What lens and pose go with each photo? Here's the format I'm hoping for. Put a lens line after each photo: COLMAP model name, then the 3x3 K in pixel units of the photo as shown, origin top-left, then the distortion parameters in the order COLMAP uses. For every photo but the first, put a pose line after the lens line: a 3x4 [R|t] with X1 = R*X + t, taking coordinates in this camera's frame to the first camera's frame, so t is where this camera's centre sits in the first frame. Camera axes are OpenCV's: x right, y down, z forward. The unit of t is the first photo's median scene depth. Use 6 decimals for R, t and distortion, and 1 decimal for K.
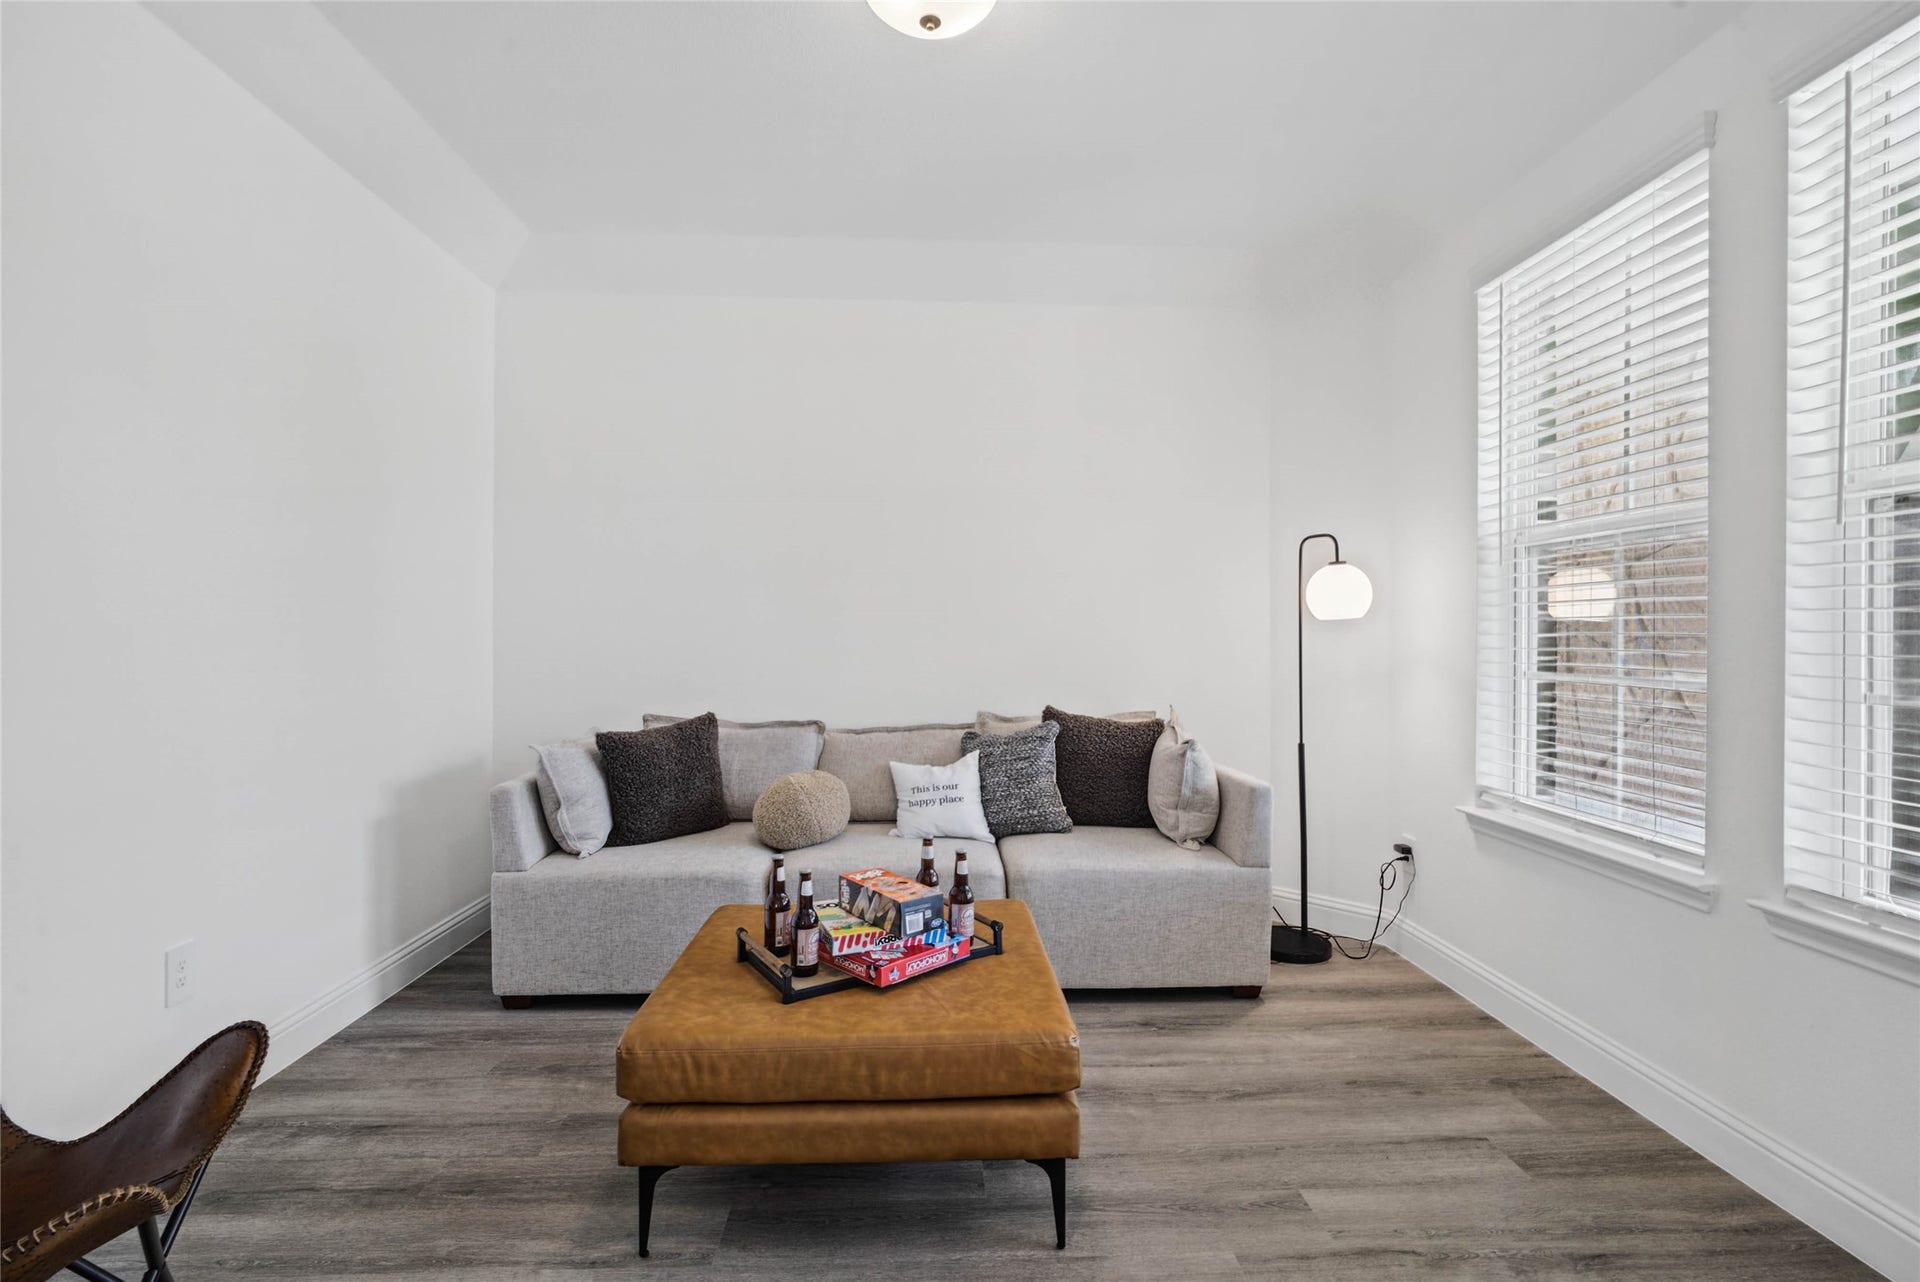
lens RADIAL K [[912.1, 0, 960.0], [0, 912.1, 641.0], [0, 0, 1]] dist [-0.005045, -0.000258]
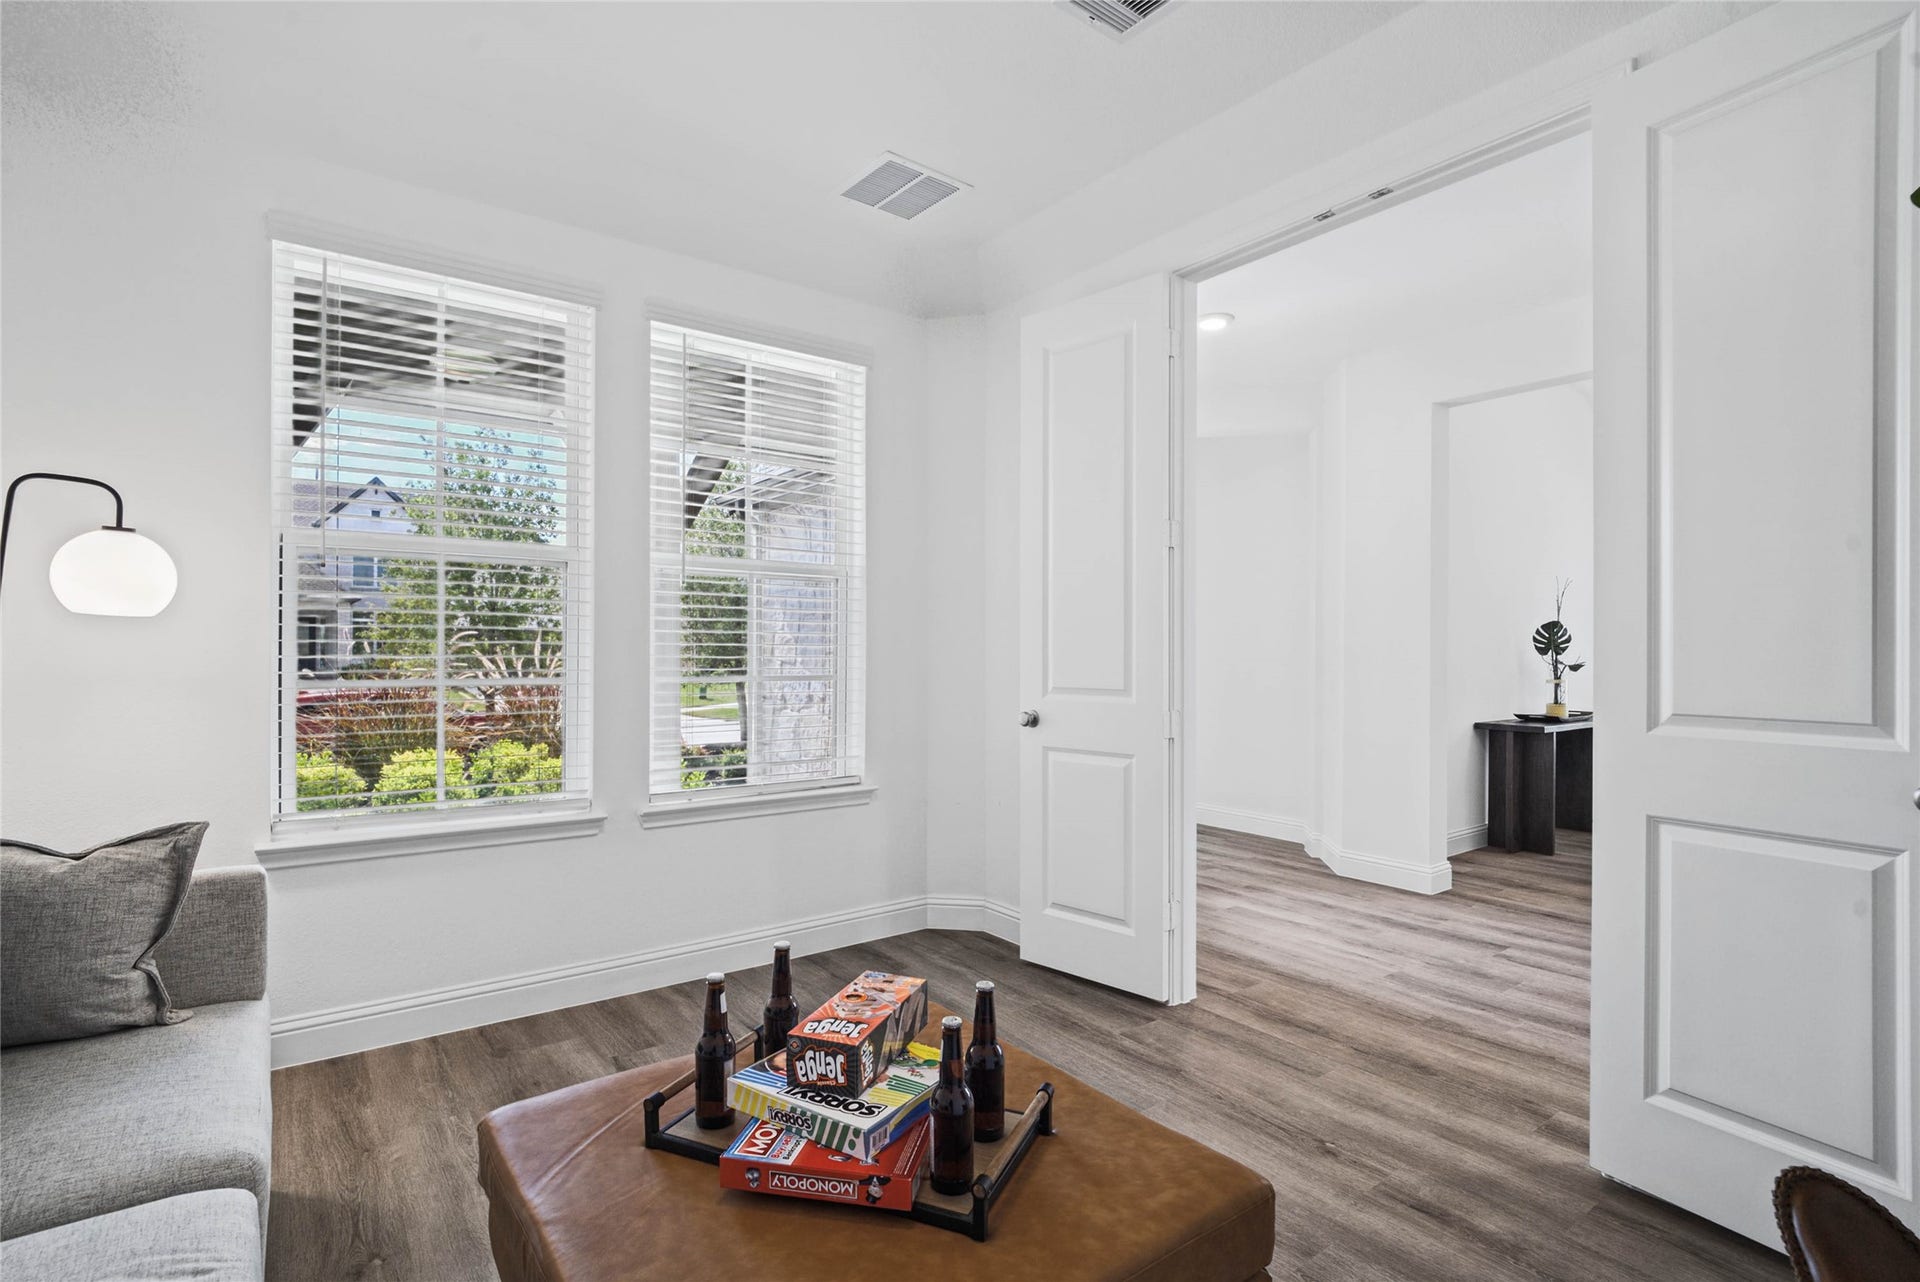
lens RADIAL K [[912.1, 0, 960.0], [0, 912.1, 641.0], [0, 0, 1]] dist [-0.005045, -0.000258]
pose [[-0.564948, -0.006672, 0.825099, -0.461434], [-0.004155, 0.999978, 0.005241, -0.012282], [-0.825116, -0.000468, -0.564963, 0.879706]]
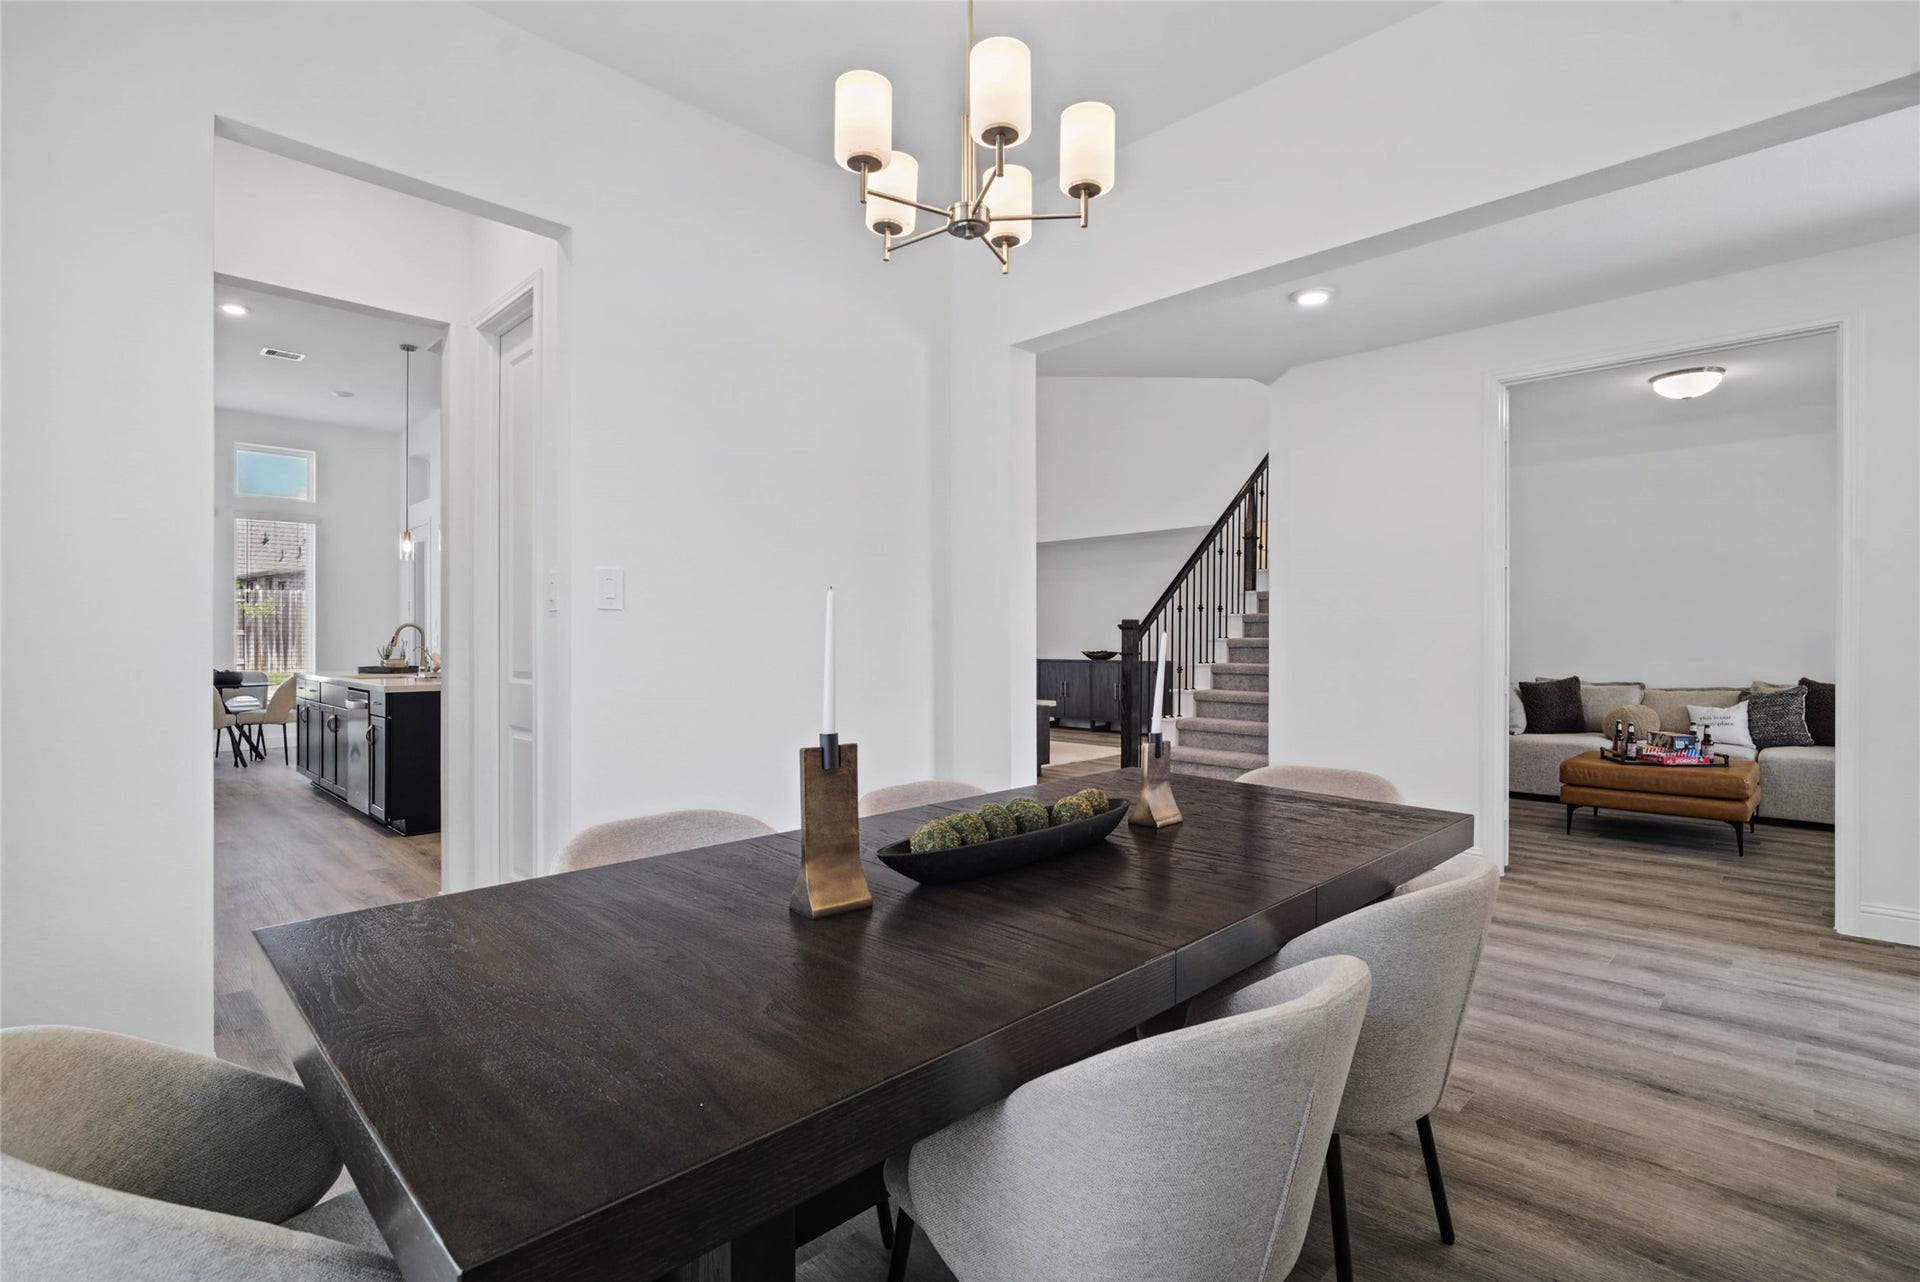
lens RADIAL K [[912.1, 0, 960.0], [0, 912.1, 641.0], [0, 0, 1]] dist [-0.005045, -0.000258]
pose [[0.687907, -0.007776, -0.725757, 0.272766], [0.003835, 0.999968, -0.007079, 0.008652], [0.725789, 0.002086, 0.687914, -1.486533]]
